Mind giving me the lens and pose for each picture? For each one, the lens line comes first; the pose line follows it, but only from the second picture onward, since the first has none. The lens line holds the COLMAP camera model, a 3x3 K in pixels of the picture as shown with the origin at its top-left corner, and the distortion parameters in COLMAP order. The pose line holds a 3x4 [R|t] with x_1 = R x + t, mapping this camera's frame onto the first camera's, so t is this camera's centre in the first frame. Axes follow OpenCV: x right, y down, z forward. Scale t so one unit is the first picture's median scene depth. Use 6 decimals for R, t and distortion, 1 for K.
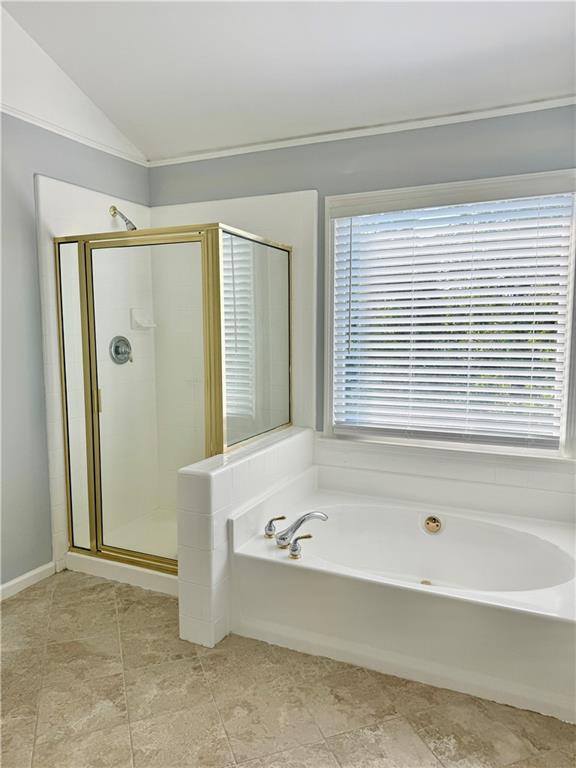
lens RADIAL K [[544.5, 0, 284.2], [0, 544.5, 383.1], [0, 0, 1]] dist [0.047493, -0.056844]
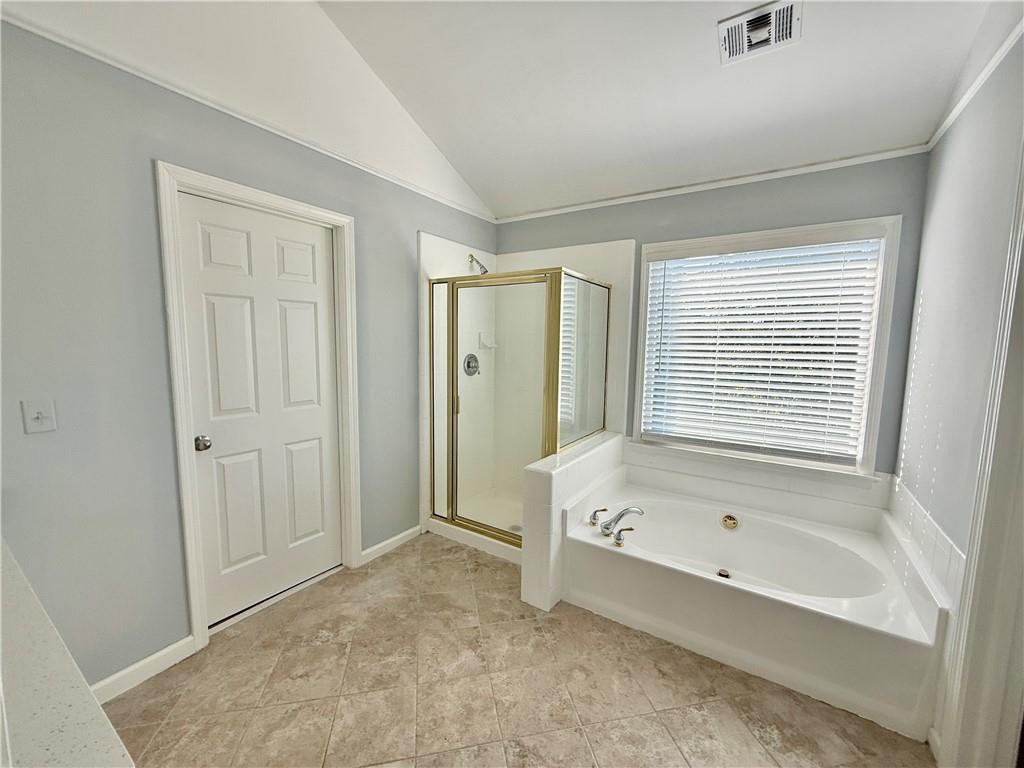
lens RADIAL K [[409.1, 0, 508.1], [0, 409.1, 385.4], [0, 0, 1]] dist [0.000830, -0.000003]
pose [[0.989317, 0.034556, -0.141626, -0.098454], [-0.033961, 0.999401, 0.006616, -0.028567], [0.141769, -0.001735, 0.989898, 0.069857]]
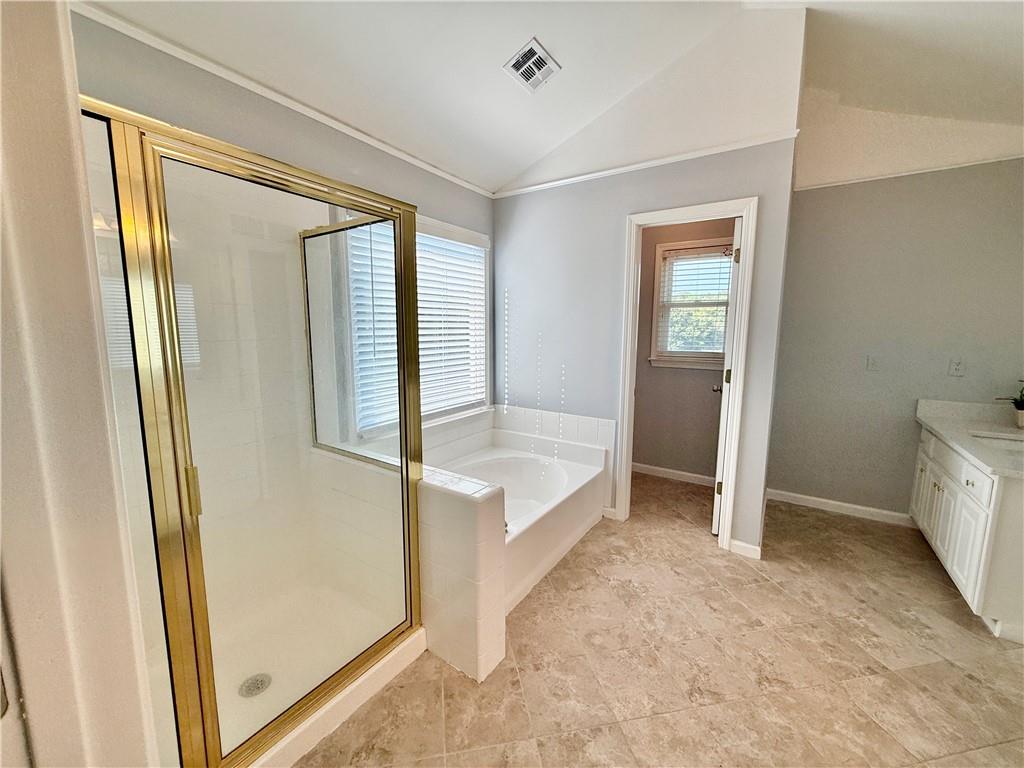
lens RADIAL K [[409.1, 0, 508.1], [0, 409.1, 385.4], [0, 0, 1]] dist [0.000830, -0.000003]
pose [[0.152831, -0.130877, 0.979548, -0.731850], [0.090356, 0.988891, 0.118028, -0.083368], [-0.984113, 0.070470, 0.162959, 0.771994]]
